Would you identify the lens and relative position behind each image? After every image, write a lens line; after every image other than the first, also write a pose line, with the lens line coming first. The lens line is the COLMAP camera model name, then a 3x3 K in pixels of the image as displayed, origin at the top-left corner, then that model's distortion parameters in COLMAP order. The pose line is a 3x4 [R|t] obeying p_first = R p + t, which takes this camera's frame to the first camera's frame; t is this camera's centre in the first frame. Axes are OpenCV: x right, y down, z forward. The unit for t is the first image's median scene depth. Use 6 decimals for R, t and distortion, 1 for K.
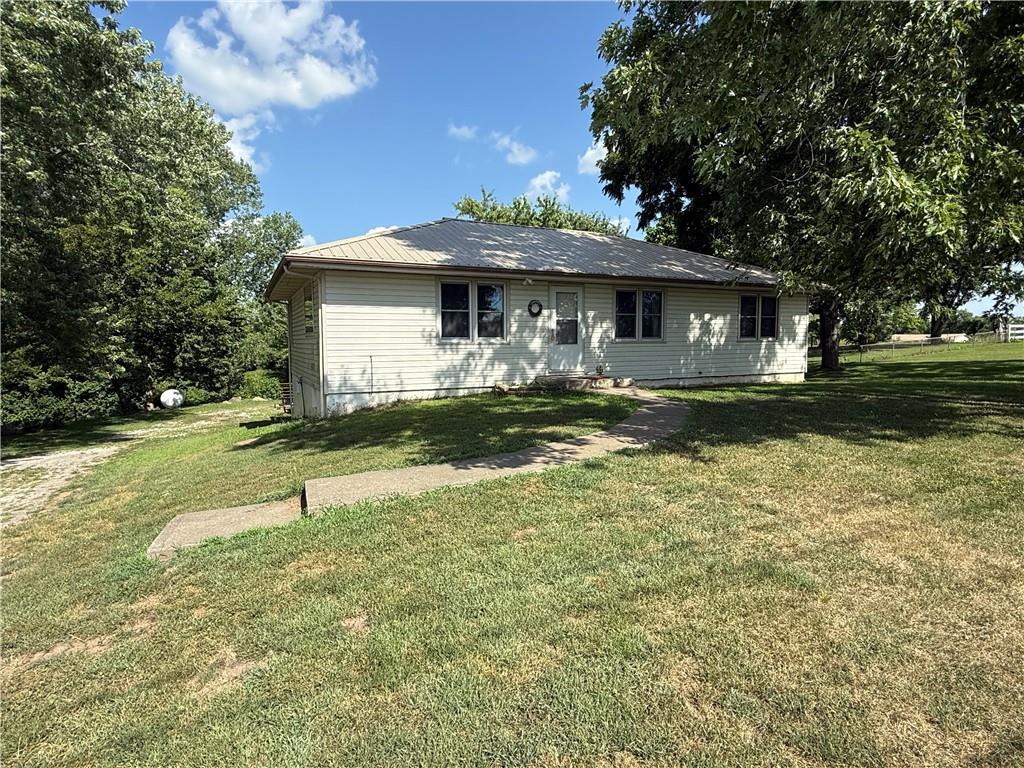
lens RADIAL K [[535.6, 0, 511.8], [0, 535.6, 383.5], [0, 0, 1]] dist [-0.001029, -0.000080]
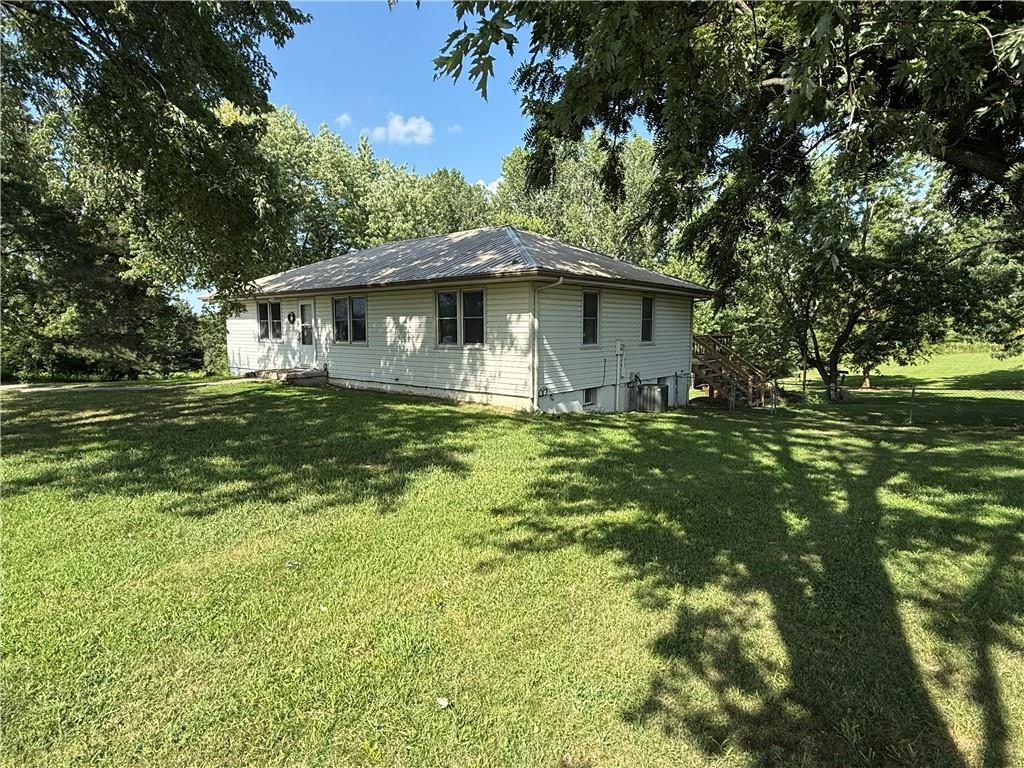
lens RADIAL K [[568.0, 0, 511.8], [0, 568.0, 384.4], [0, 0, 1]] dist [0.000711, 0.000005]
pose [[0.350353, 0.086762, -0.932590, 1.367079], [-0.093116, 0.993994, 0.057493, -0.087764], [0.931977, 0.066696, 0.356328, 0.848027]]
